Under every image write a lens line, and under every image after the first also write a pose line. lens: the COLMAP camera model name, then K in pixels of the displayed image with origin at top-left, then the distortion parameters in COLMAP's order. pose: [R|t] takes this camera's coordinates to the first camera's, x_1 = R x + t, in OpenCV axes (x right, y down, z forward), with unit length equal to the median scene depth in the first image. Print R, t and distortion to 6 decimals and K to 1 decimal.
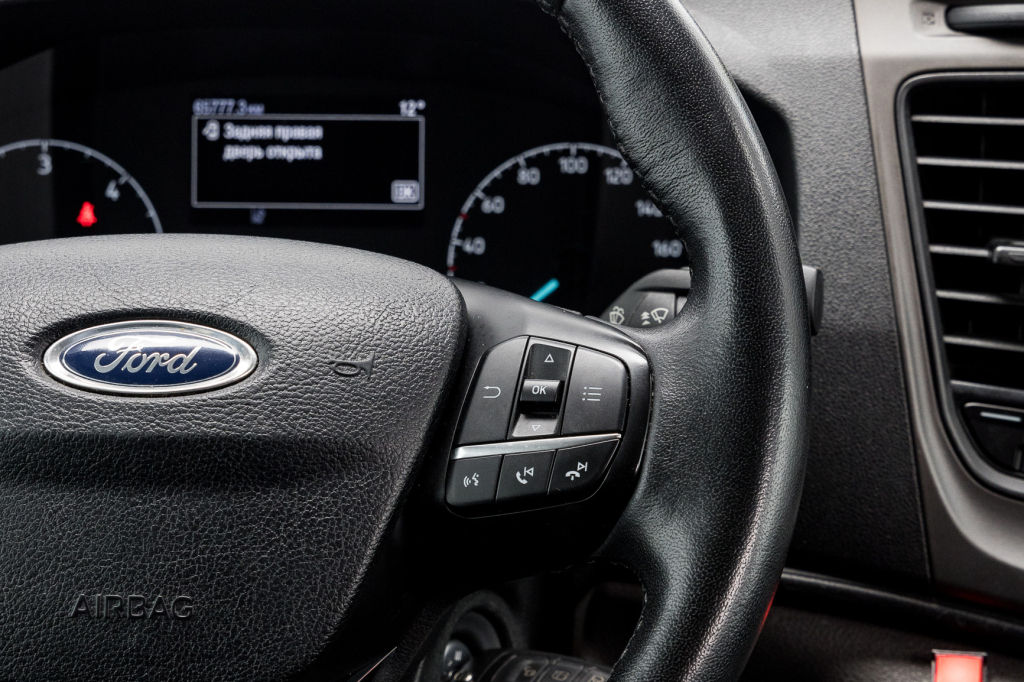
lens RADIAL K [[2767.4, 0, 512.0], [0, 2767.4, 341.0], [0, 0, 1]] dist [0.051586, -0.173642]
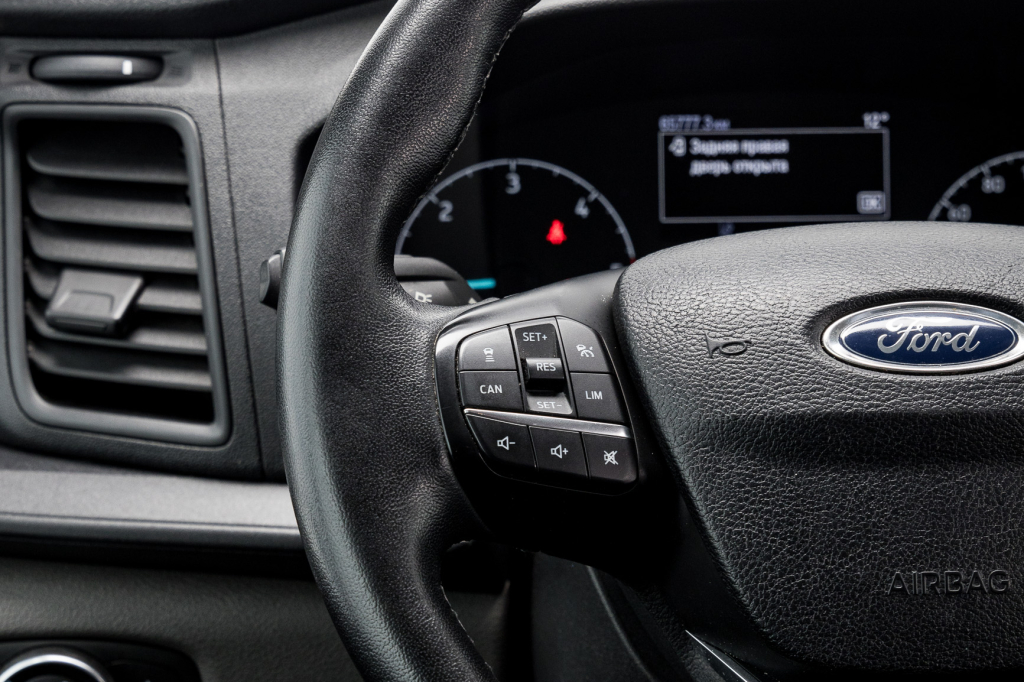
lens RADIAL K [[2767.4, 0, 512.0], [0, 2767.4, 341.0], [0, 0, 1]] dist [0.051586, -0.173642]
pose [[0.990216, -0.026164, 0.137069, -0.418601], [0.031228, 0.998902, -0.034932, 0.037690], [-0.136005, 0.038870, 0.989945, 0.023167]]
